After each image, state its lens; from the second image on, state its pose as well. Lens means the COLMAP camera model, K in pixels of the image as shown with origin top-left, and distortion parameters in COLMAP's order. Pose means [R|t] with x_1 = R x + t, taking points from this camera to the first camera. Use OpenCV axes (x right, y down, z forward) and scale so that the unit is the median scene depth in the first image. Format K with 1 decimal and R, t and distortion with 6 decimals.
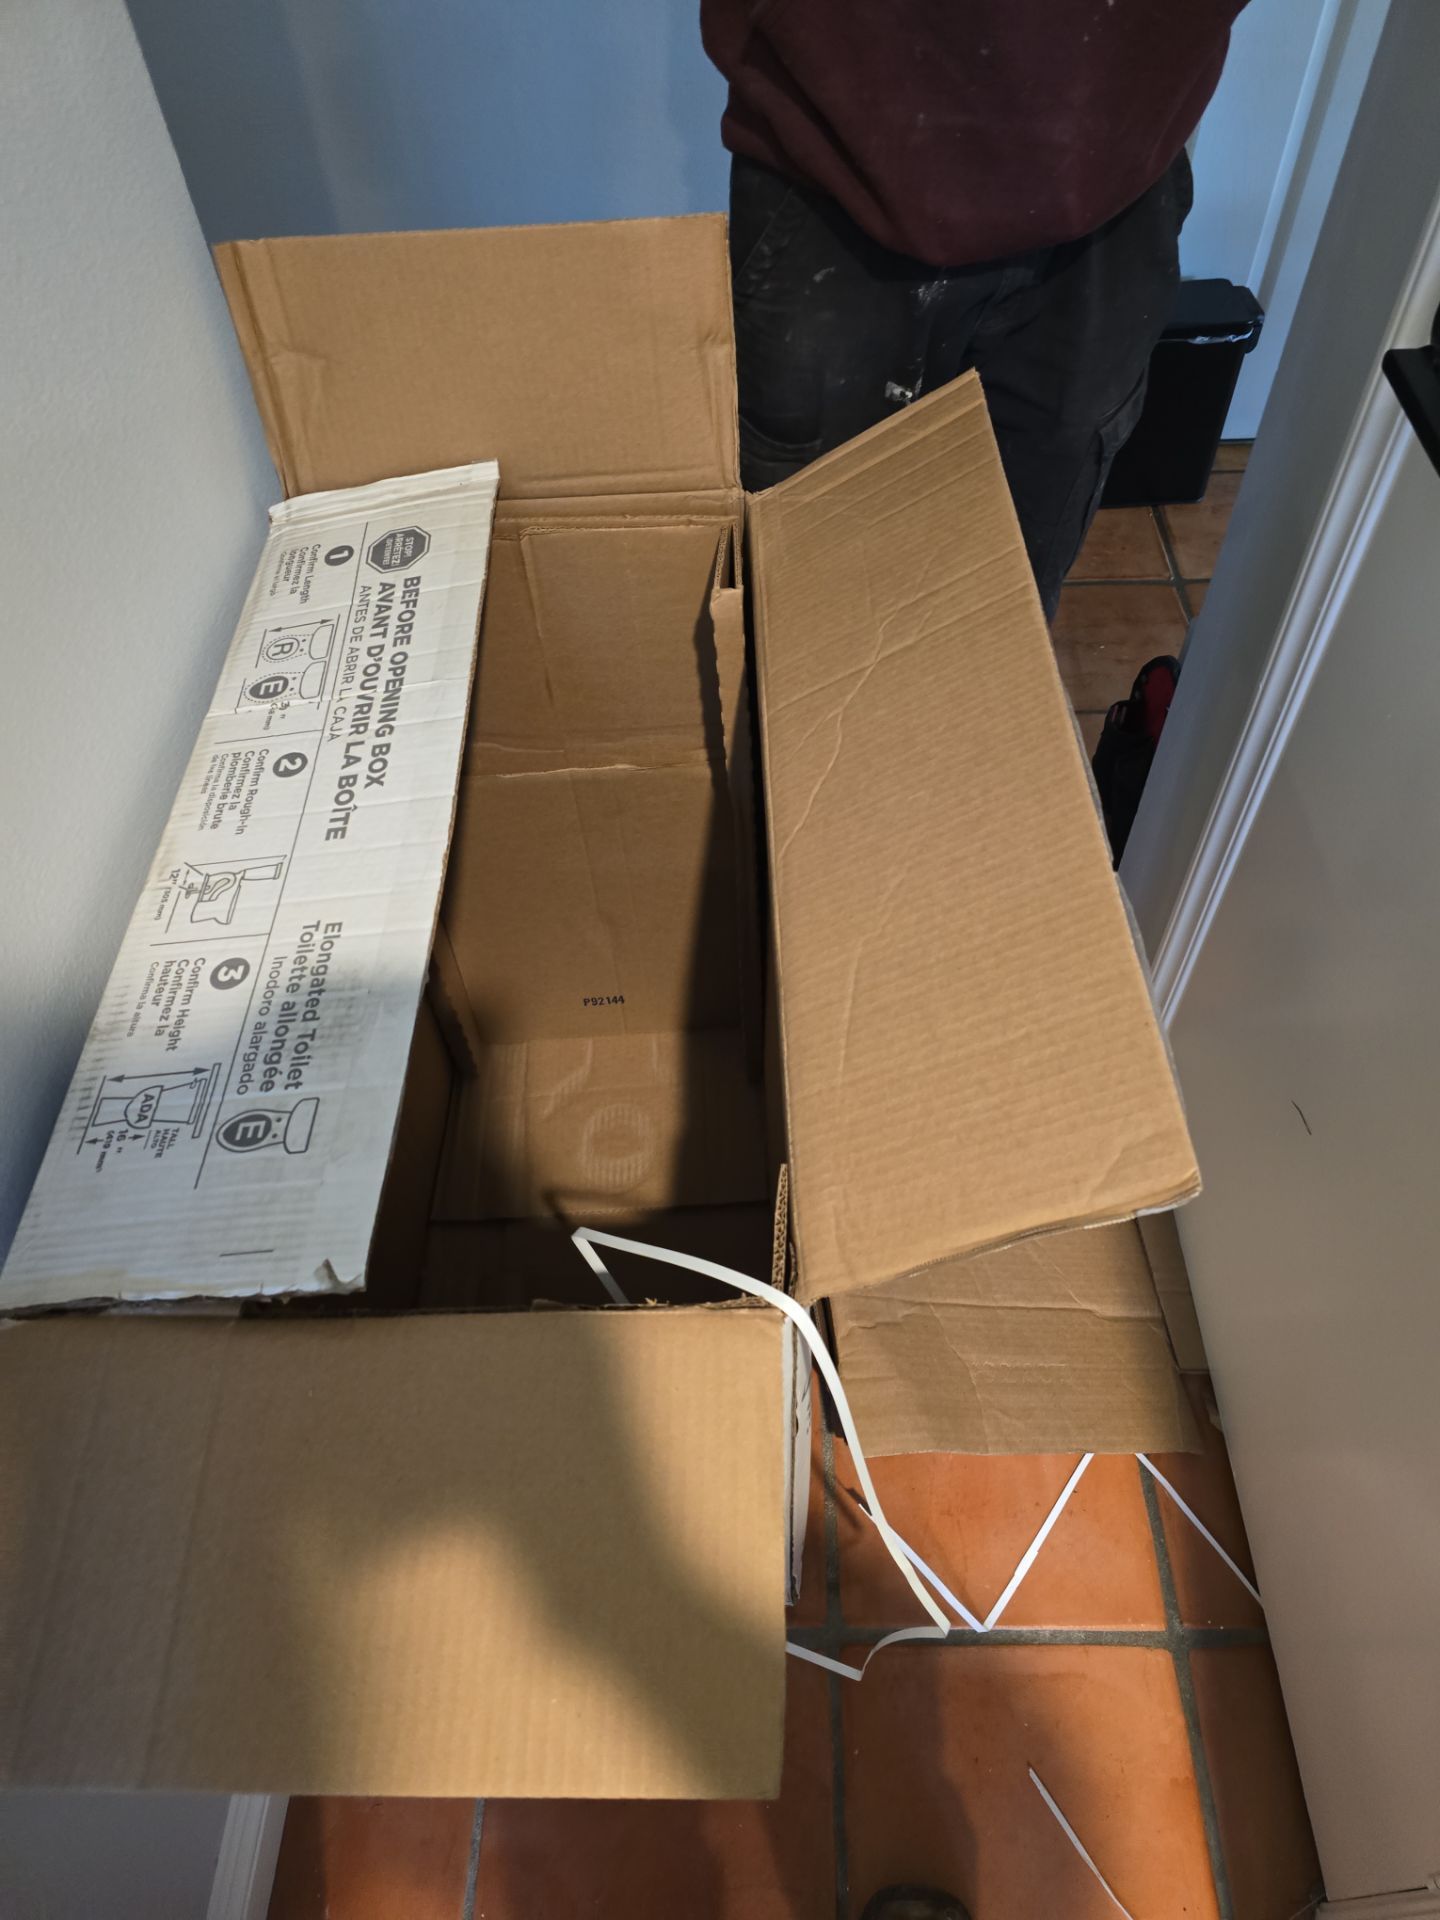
lens RADIAL K [[1294.8, 0, 721.9], [0, 1294.8, 961.5], [0, 0, 1]] dist [-0.003330, 0.000024]
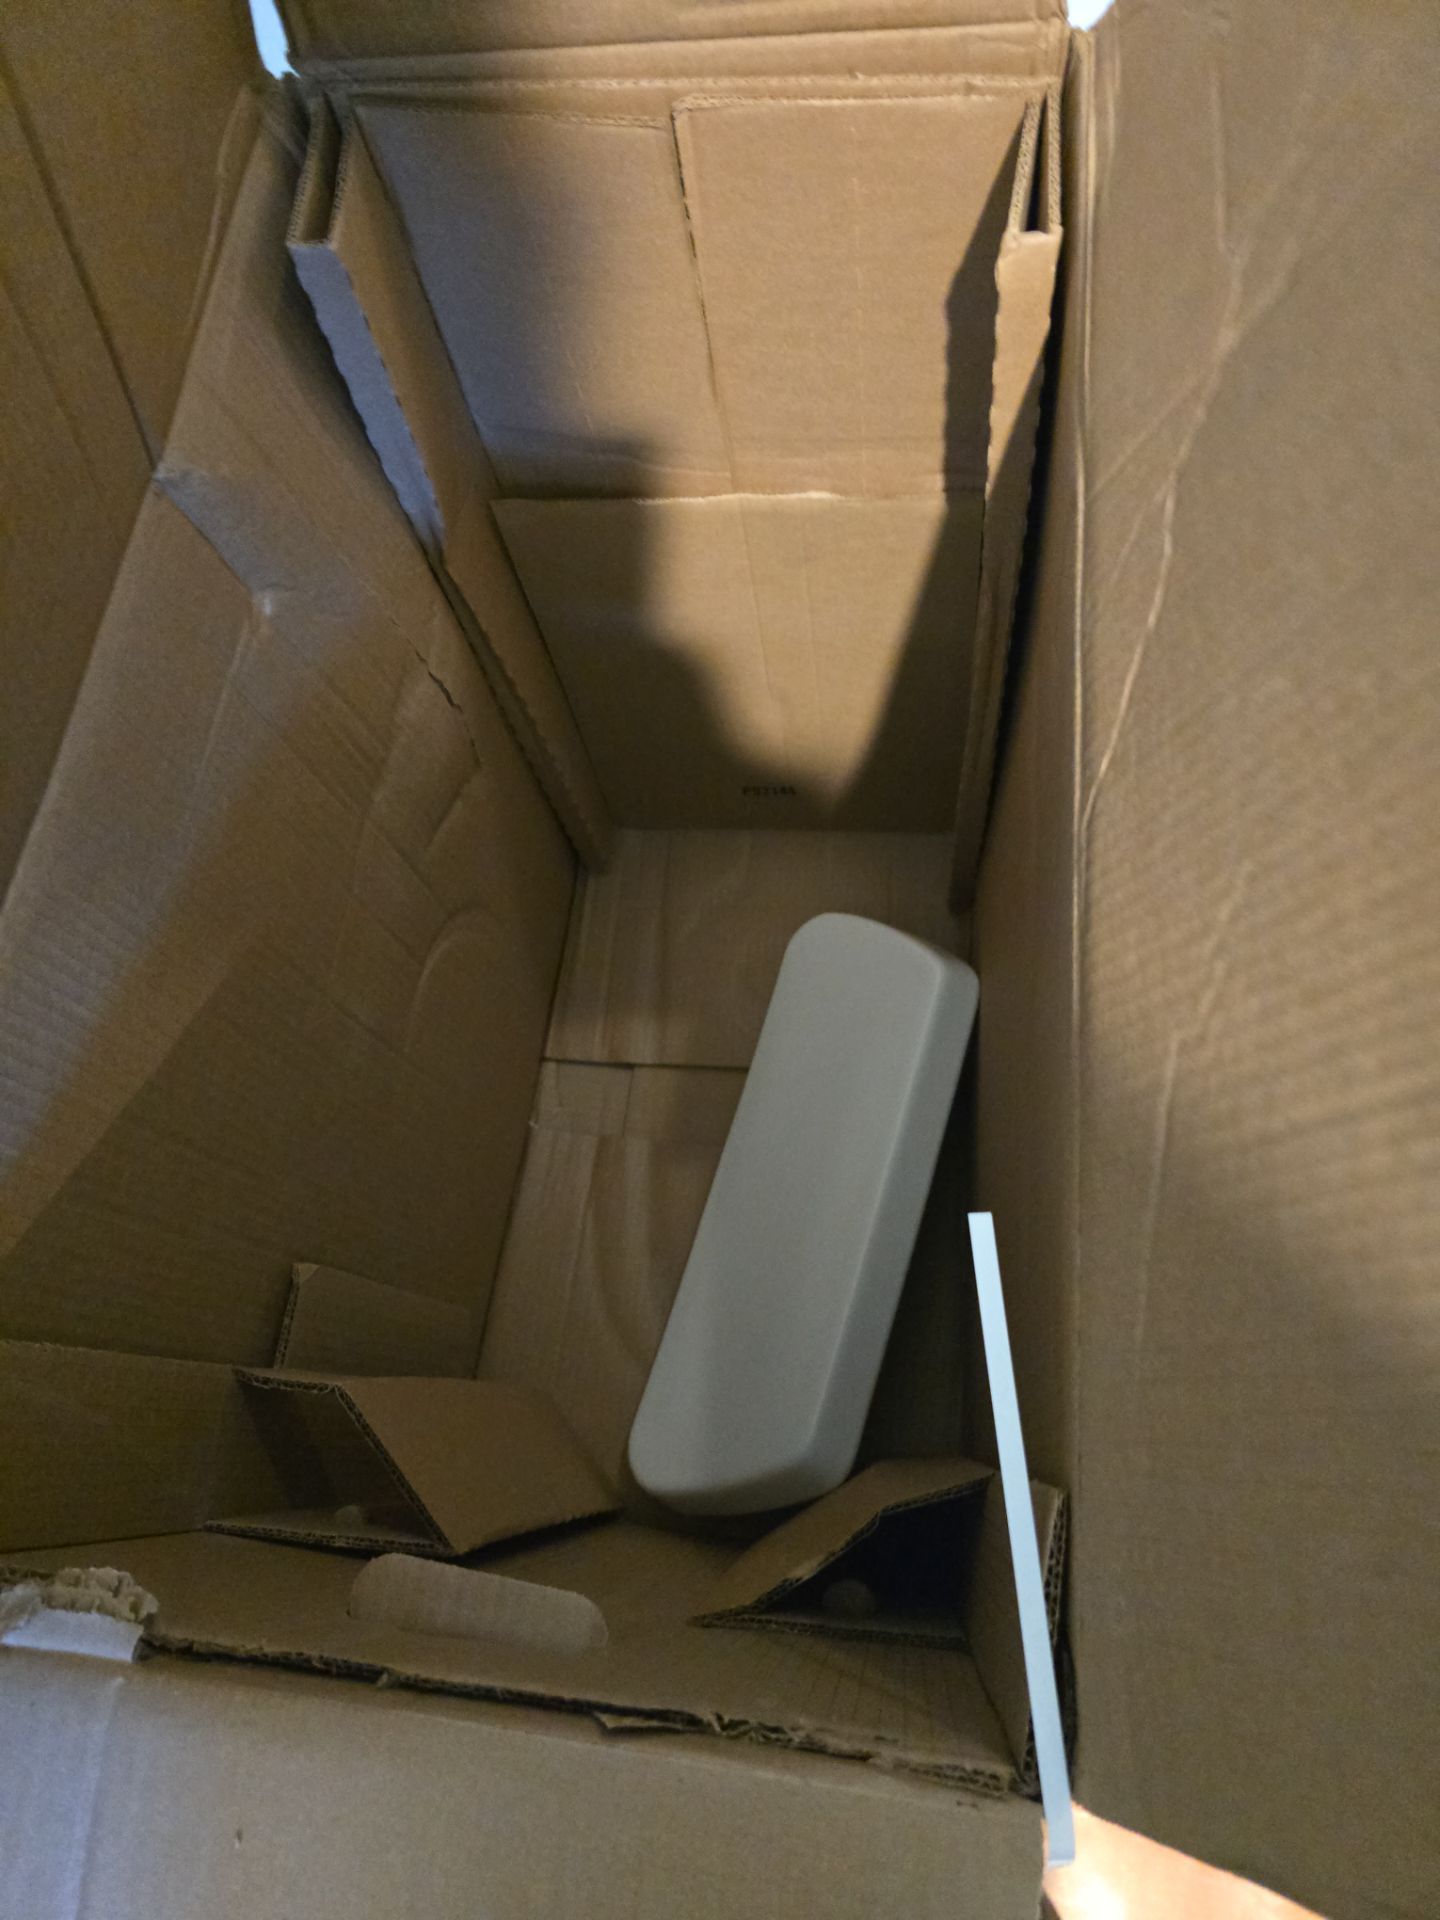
lens RADIAL K [[1294.8, 0, 719.1], [0, 1294.8, 956.4], [0, 0, 1]] dist [-0.003330, 0.000024]
pose [[0.990164, 0.081193, -0.113940, -0.037154], [-0.045144, 0.956235, 0.289097, -0.133871], [0.132426, -0.281110, 0.950495, 0.338719]]
